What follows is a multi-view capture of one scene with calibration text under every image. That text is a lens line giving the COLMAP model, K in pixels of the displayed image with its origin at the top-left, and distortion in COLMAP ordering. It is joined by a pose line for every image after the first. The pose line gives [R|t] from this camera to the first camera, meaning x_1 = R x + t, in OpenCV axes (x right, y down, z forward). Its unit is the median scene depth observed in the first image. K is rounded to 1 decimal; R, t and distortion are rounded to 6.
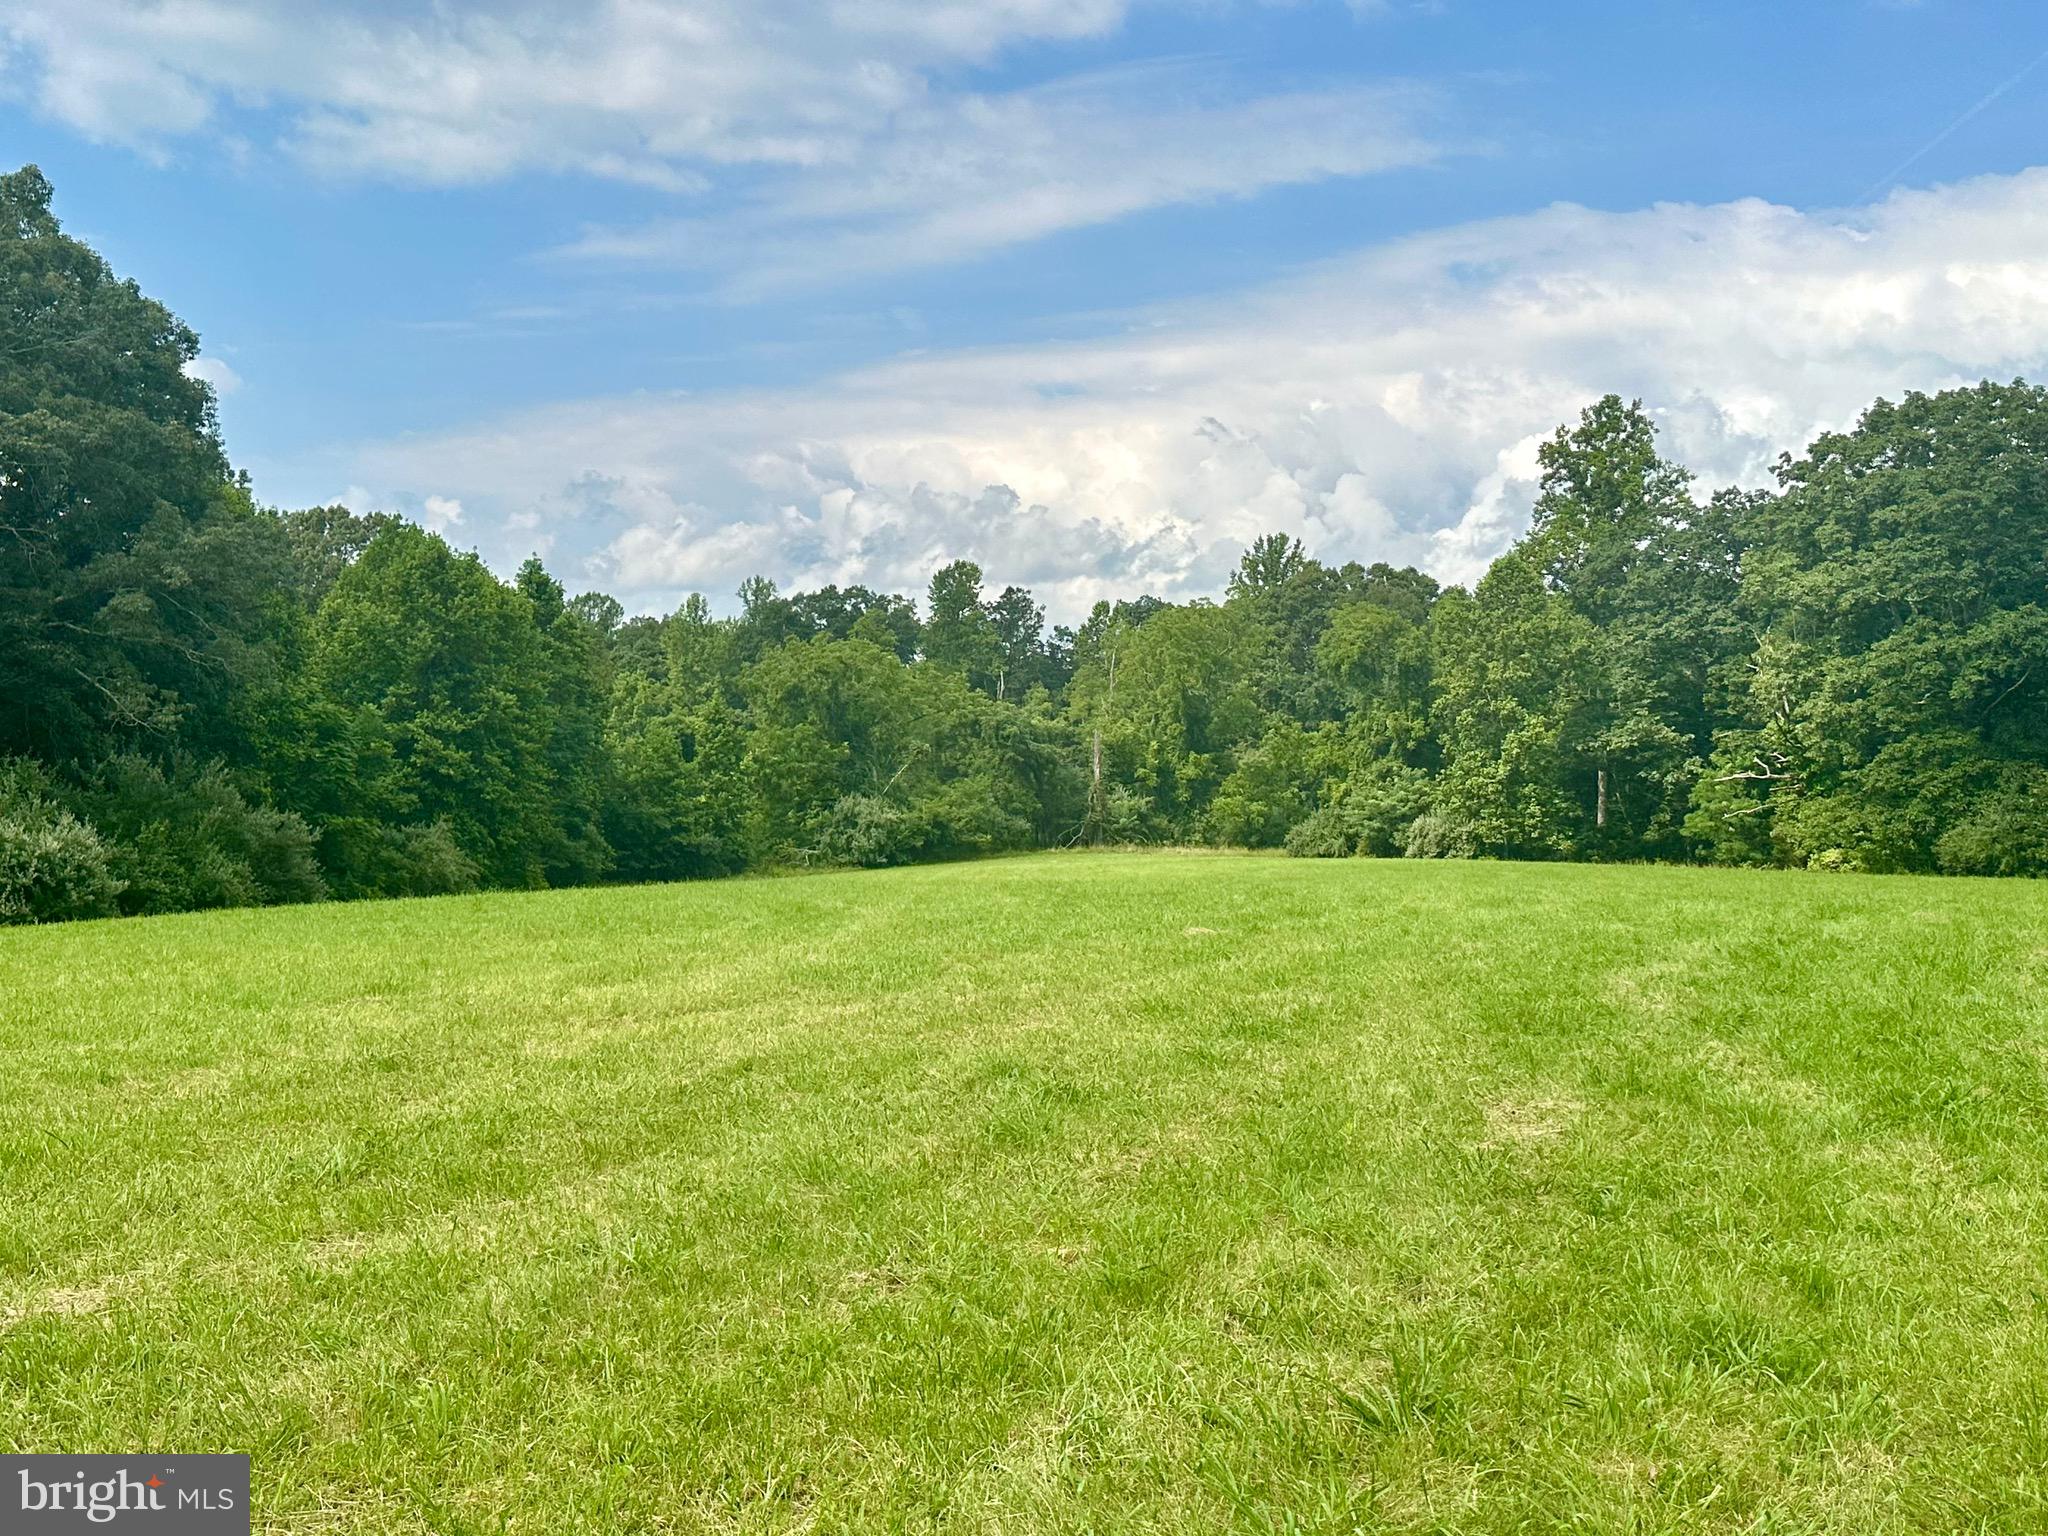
lens RADIAL K [[2091.6, 0, 1024.3], [0, 2091.6, 765.3], [0, 0, 1]] dist [0.151926, 0.000000]
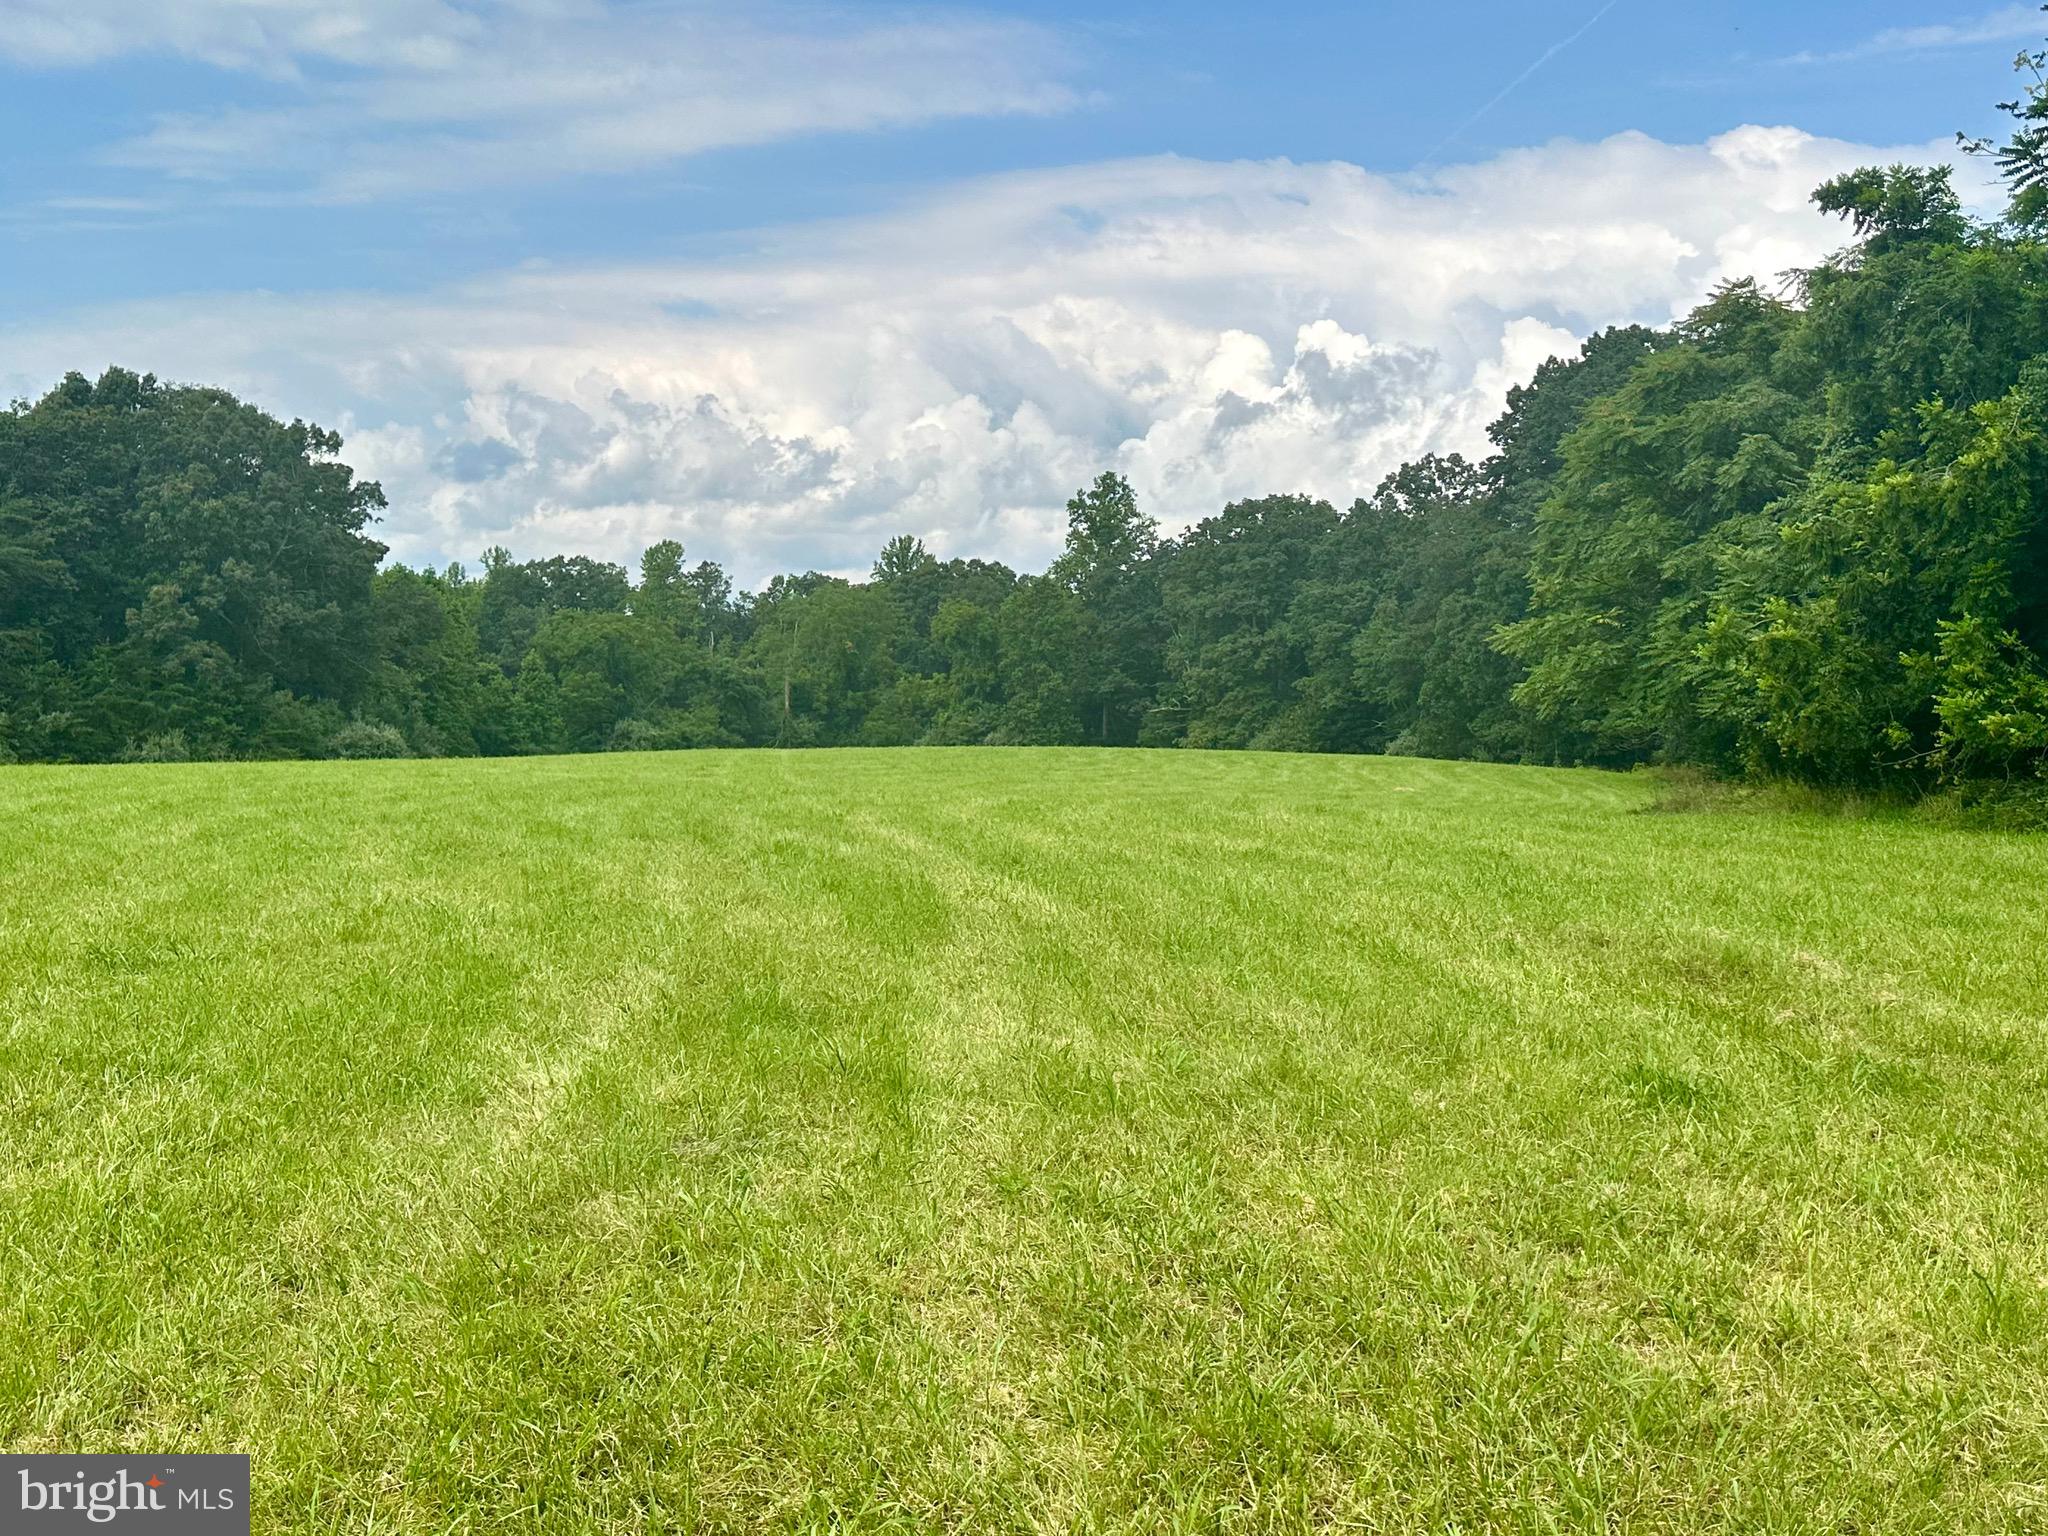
lens RADIAL K [[2091.6, 0, 1025.8], [0, 2091.6, 767.7], [0, 0, 1]] dist [0.151926, 0.000000]
pose [[0.984802, -0.002523, 0.173662, -0.059567], [-0.003873, 0.999327, 0.036480, -0.007068], [-0.173637, -0.036598, 0.984130, -0.530651]]
